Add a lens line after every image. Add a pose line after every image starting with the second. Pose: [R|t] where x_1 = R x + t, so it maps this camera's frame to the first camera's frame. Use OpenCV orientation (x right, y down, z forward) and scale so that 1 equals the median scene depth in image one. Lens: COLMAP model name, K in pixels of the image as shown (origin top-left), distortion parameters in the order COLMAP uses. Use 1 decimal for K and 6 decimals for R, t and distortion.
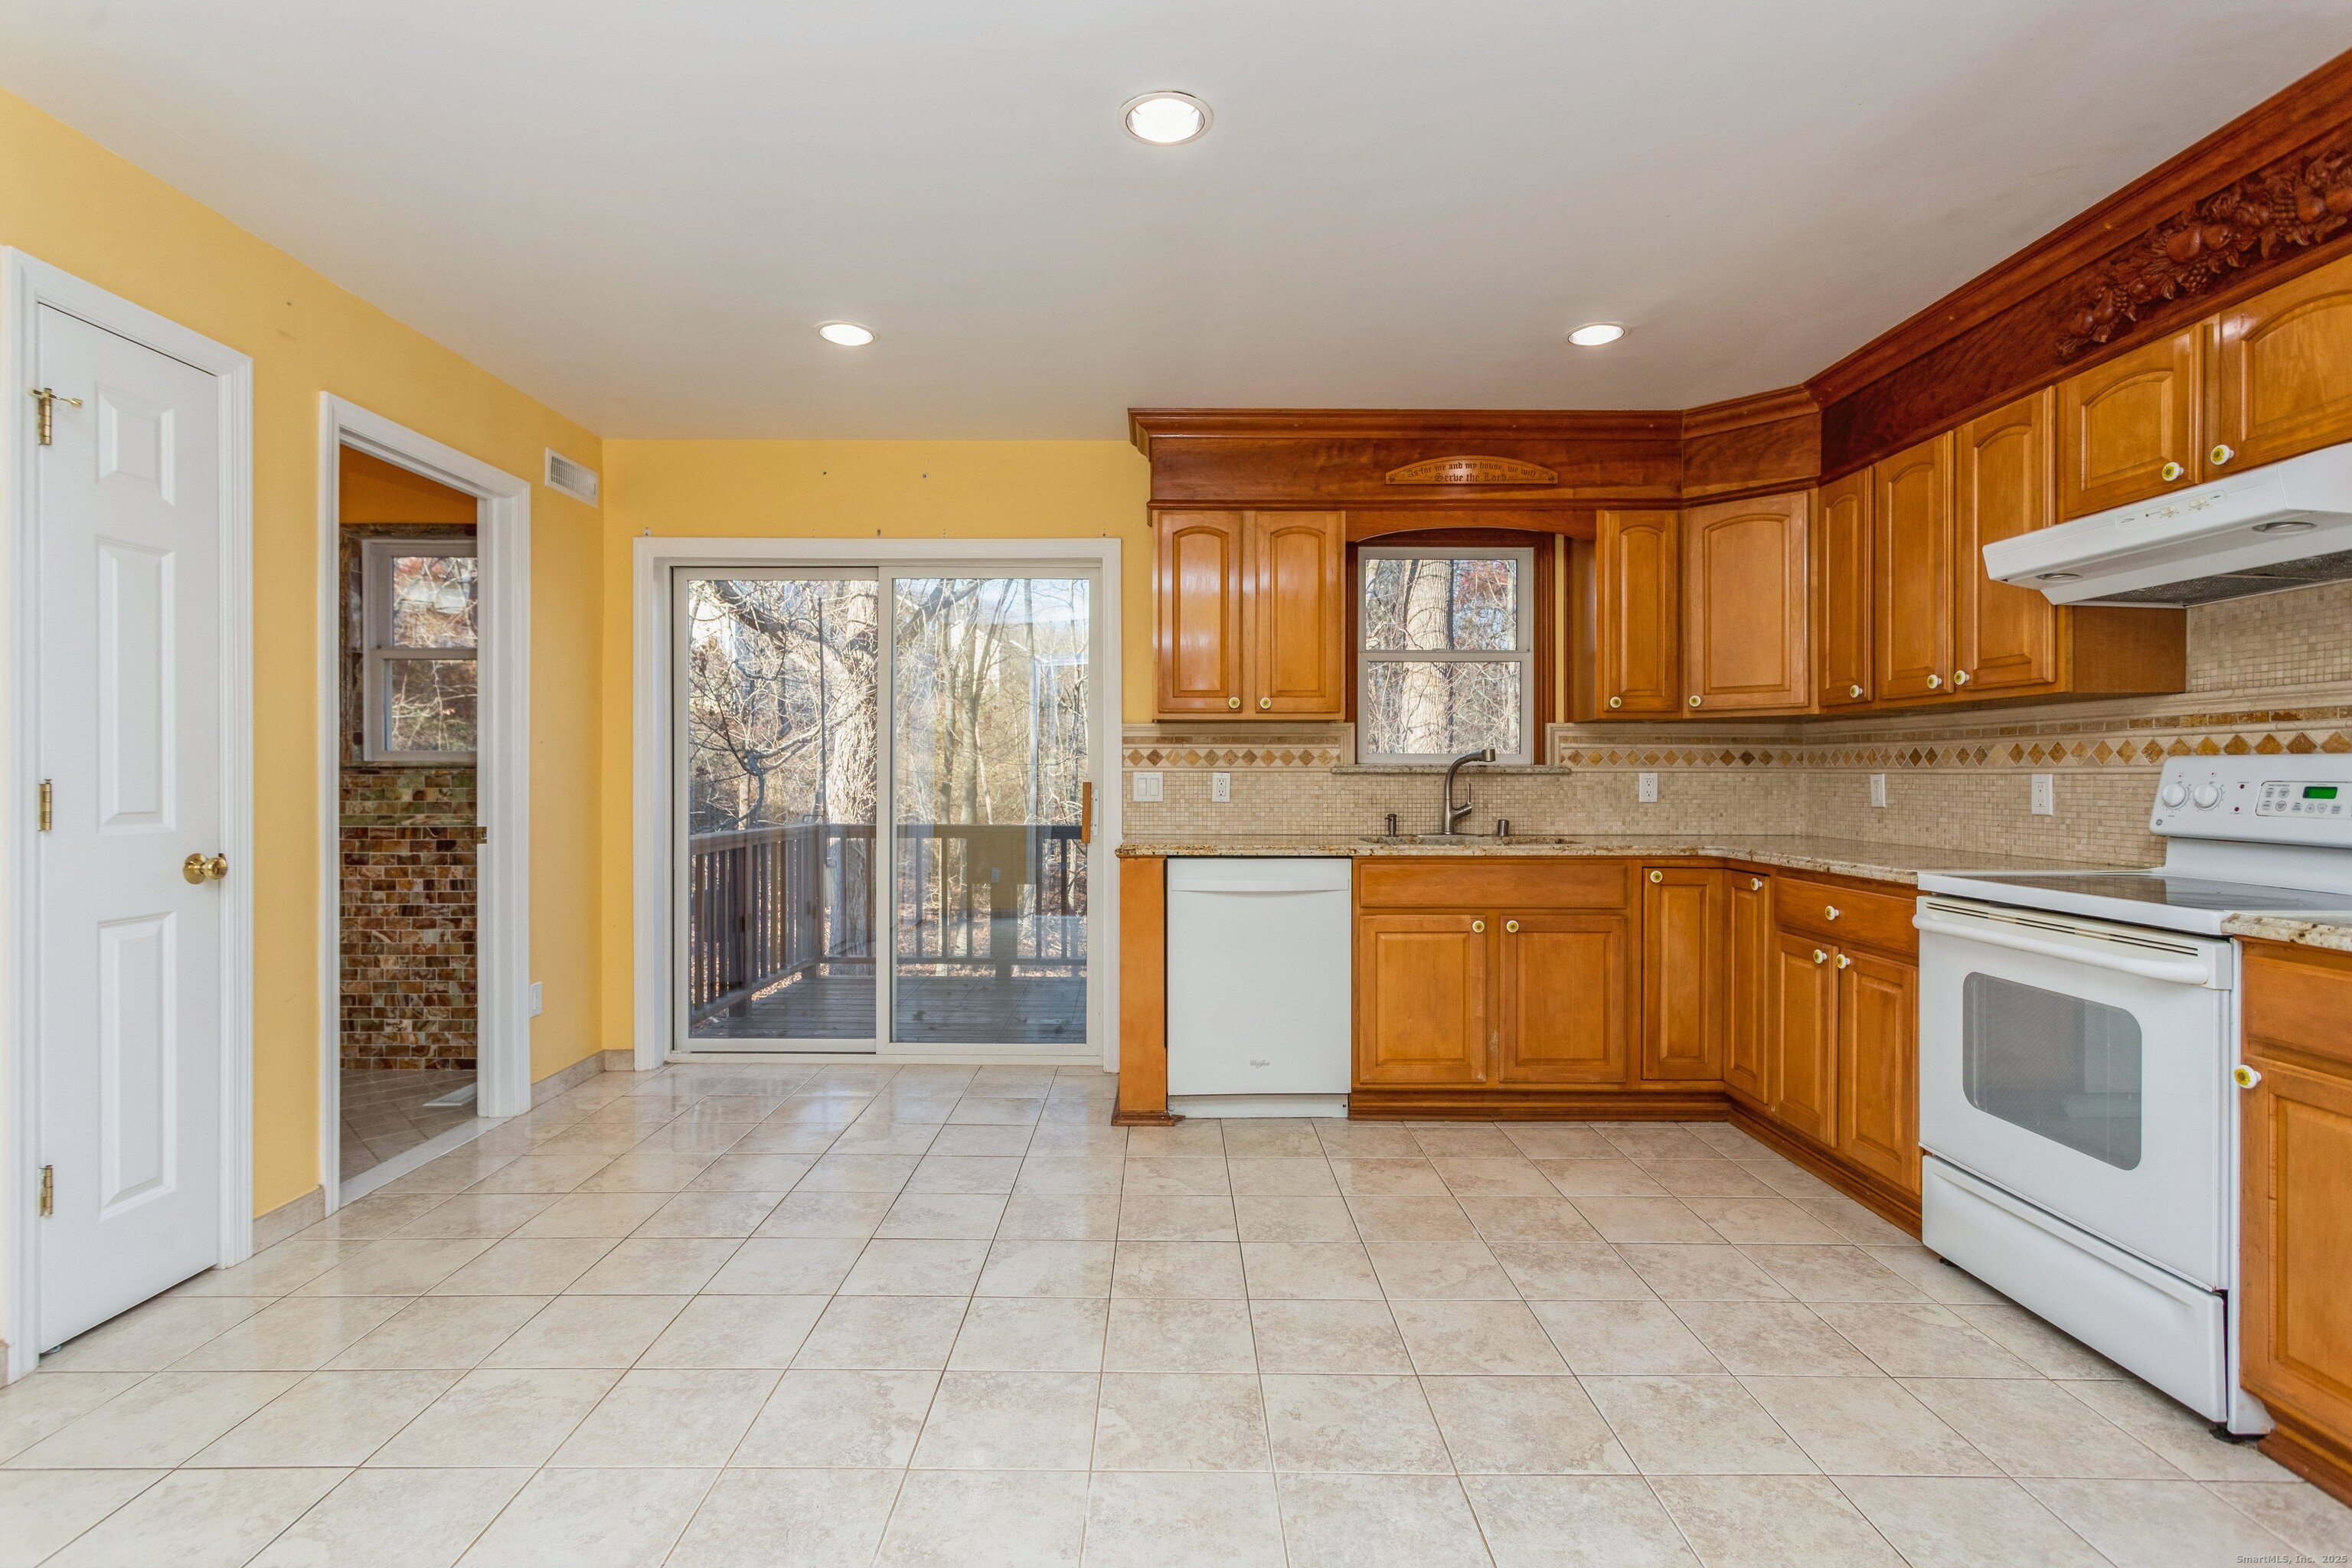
lens RADIAL K [[1106.2, 0, 1172.2], [0, 1106.2, 775.1], [0, 0, 1]] dist [-0.001151, 0.000575]
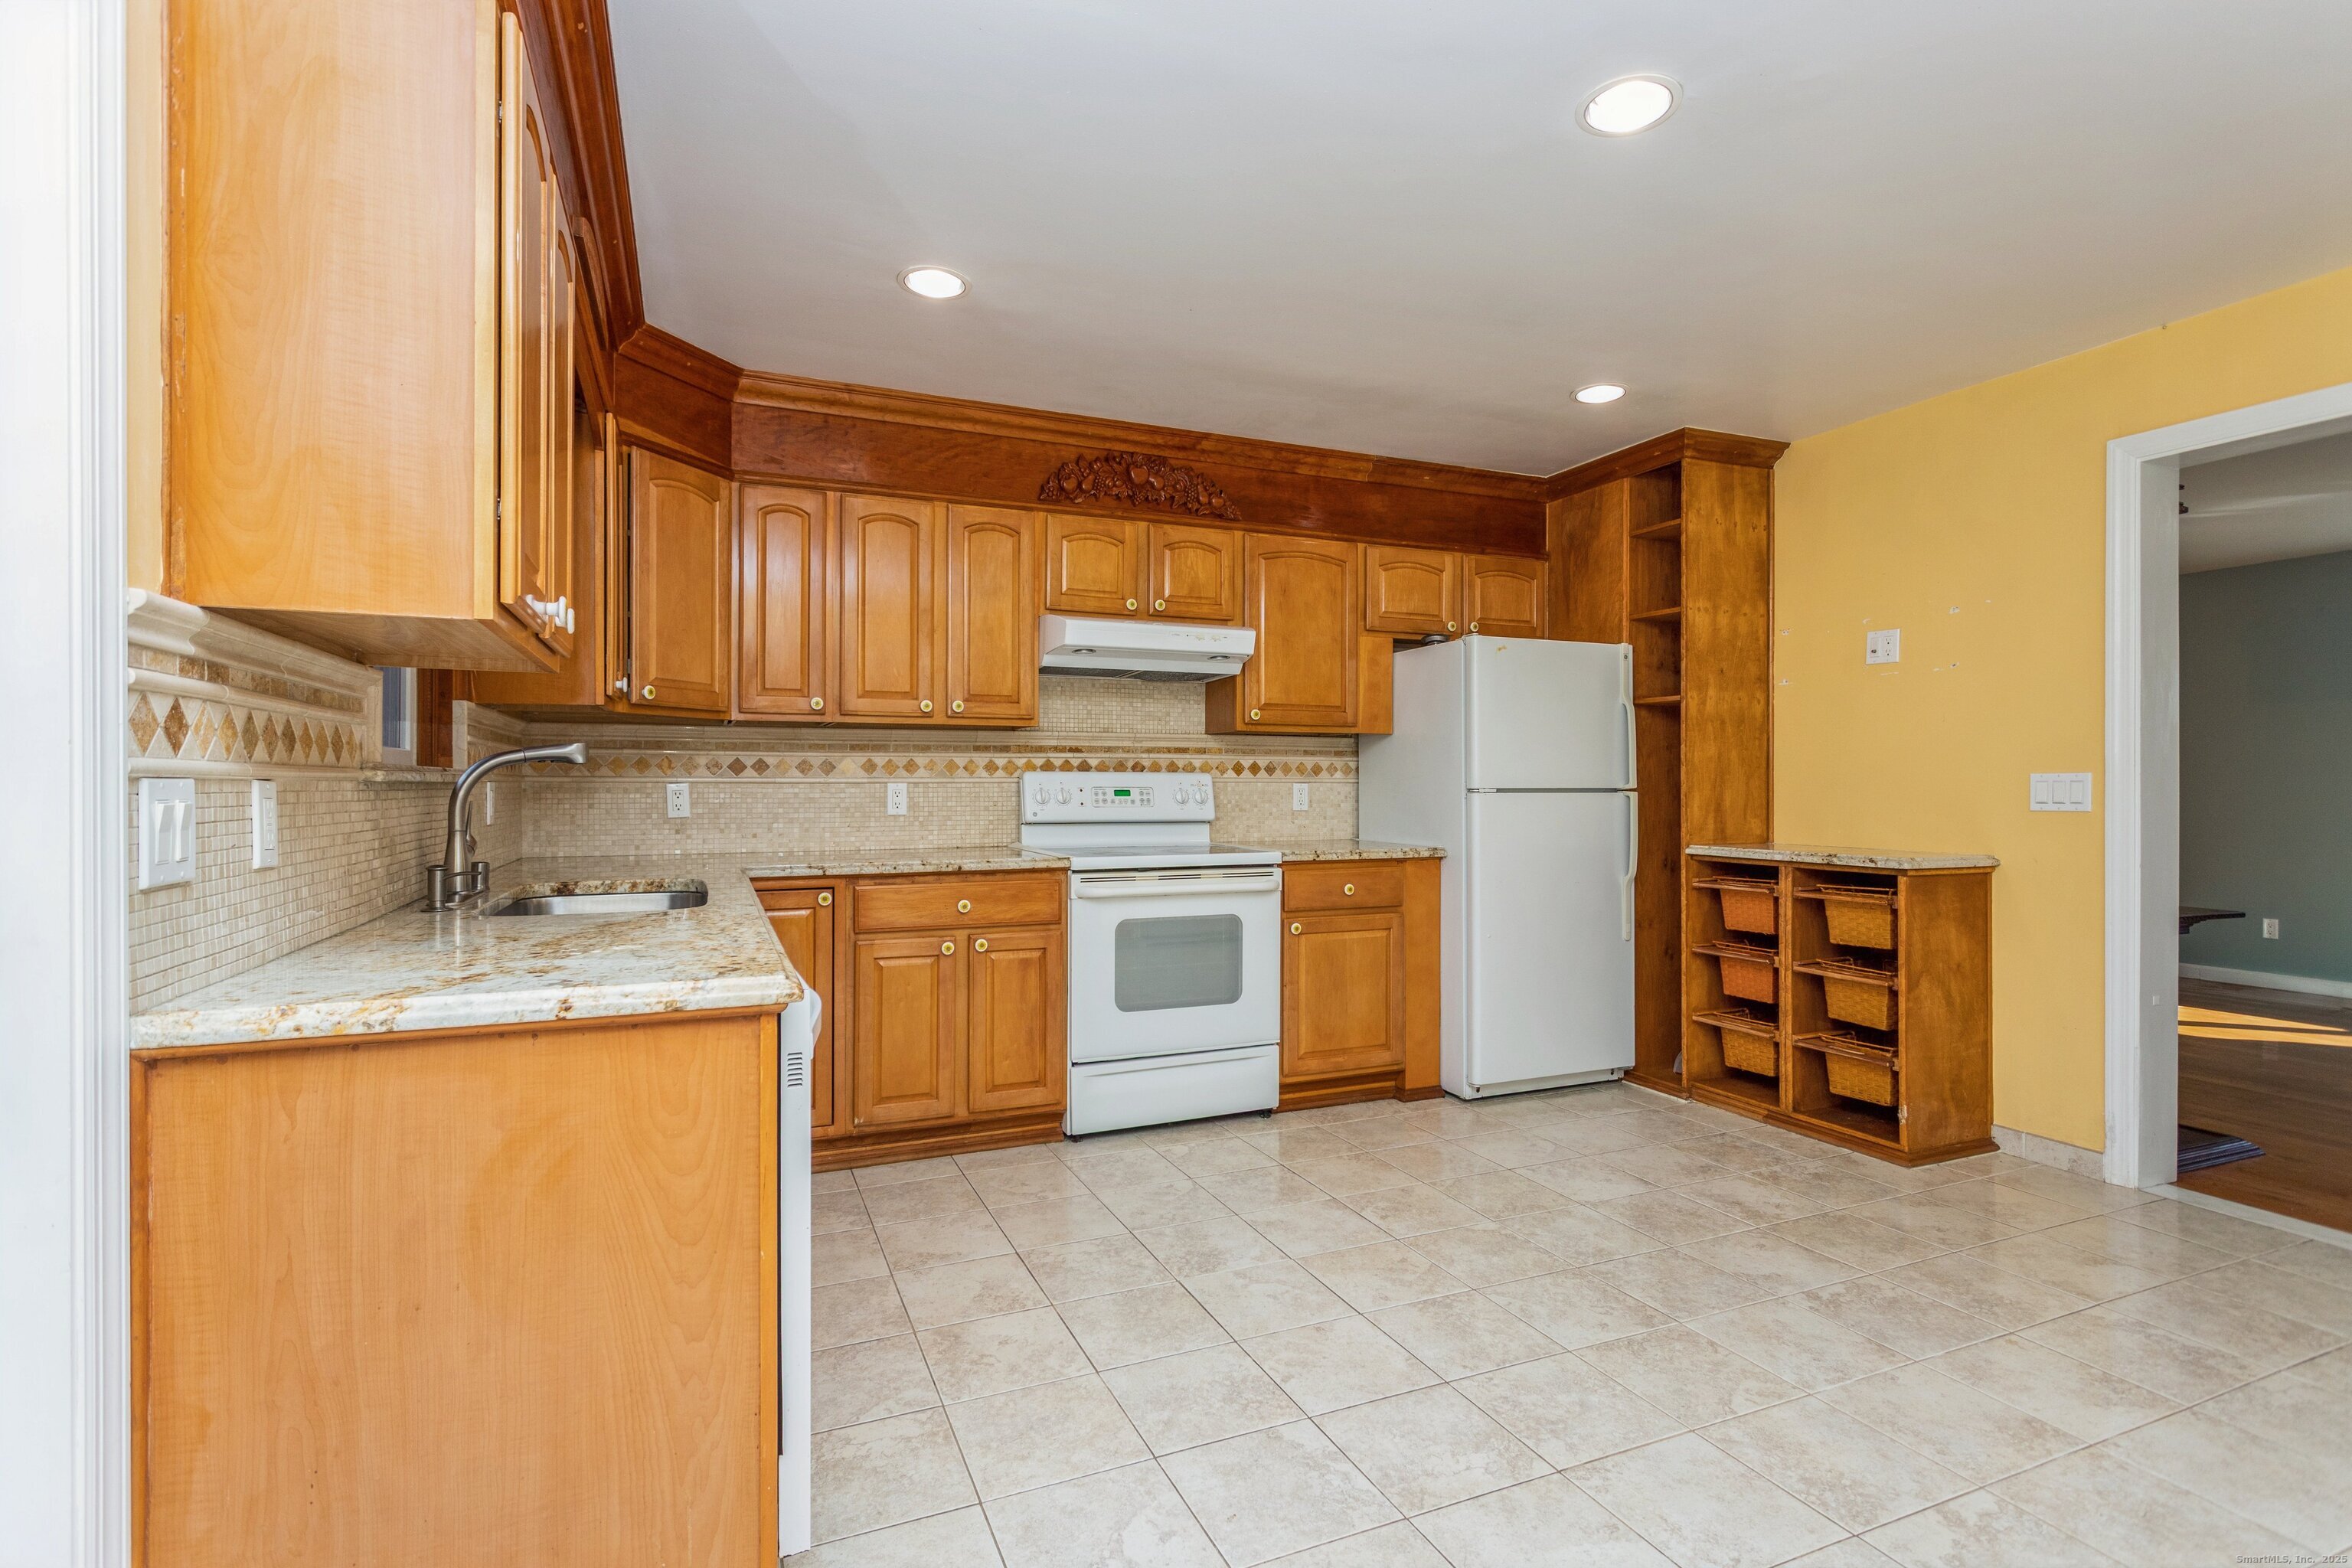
lens RADIAL K [[1106.2, 0, 1170.5], [0, 1106.2, 783.7], [0, 0, 1]] dist [-0.001151, 0.000575]
pose [[-0.382663, 0.001517, 0.923887, -0.603885], [0.002435, 0.999997, -0.000633, 0.001408], [-0.923885, 0.002007, -0.382665, 1.414217]]
